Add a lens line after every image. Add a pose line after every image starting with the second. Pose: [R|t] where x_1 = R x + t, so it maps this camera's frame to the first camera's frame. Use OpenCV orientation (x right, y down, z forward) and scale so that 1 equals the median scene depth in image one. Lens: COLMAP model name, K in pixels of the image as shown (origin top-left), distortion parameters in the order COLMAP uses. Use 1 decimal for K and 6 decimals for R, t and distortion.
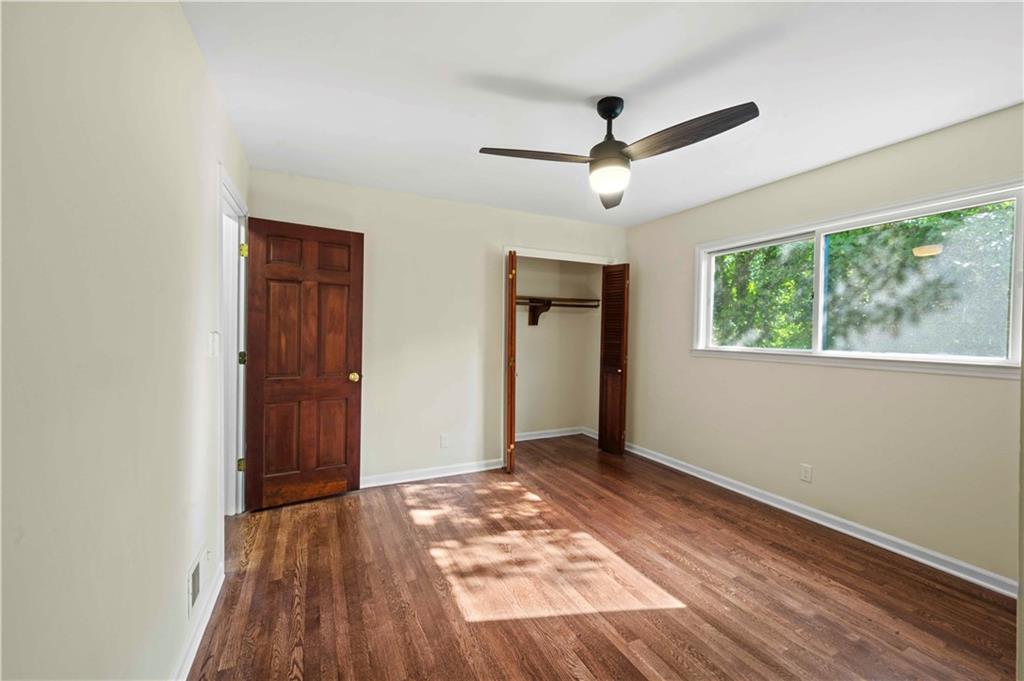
lens RADIAL K [[403.9, 0, 510.3], [0, 403.9, 336.4], [0, 0, 1]] dist [0.001723, -0.000234]
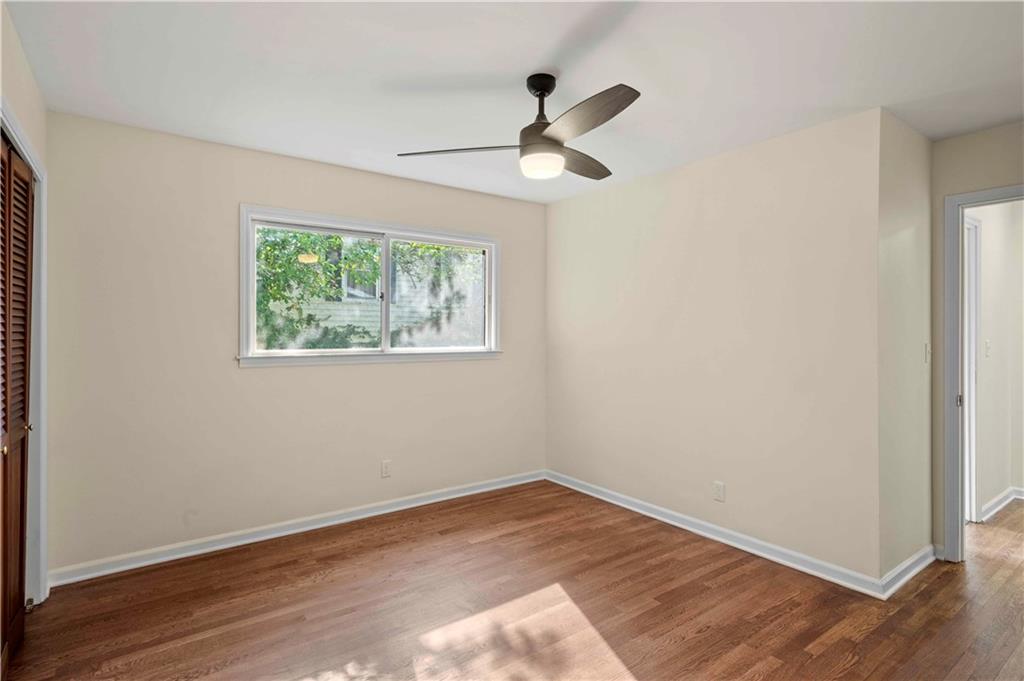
lens RADIAL K [[515.3, 0, 531.2], [0, 515.3, 320.8], [0, 0, 1]] dist [-0.020570, 0.001658]
pose [[-0.195327, 0.011051, 0.980676, -0.643903], [0.011316, 0.999895, -0.009013, -0.021183], [-0.980673, 0.009336, -0.195431, 0.929471]]
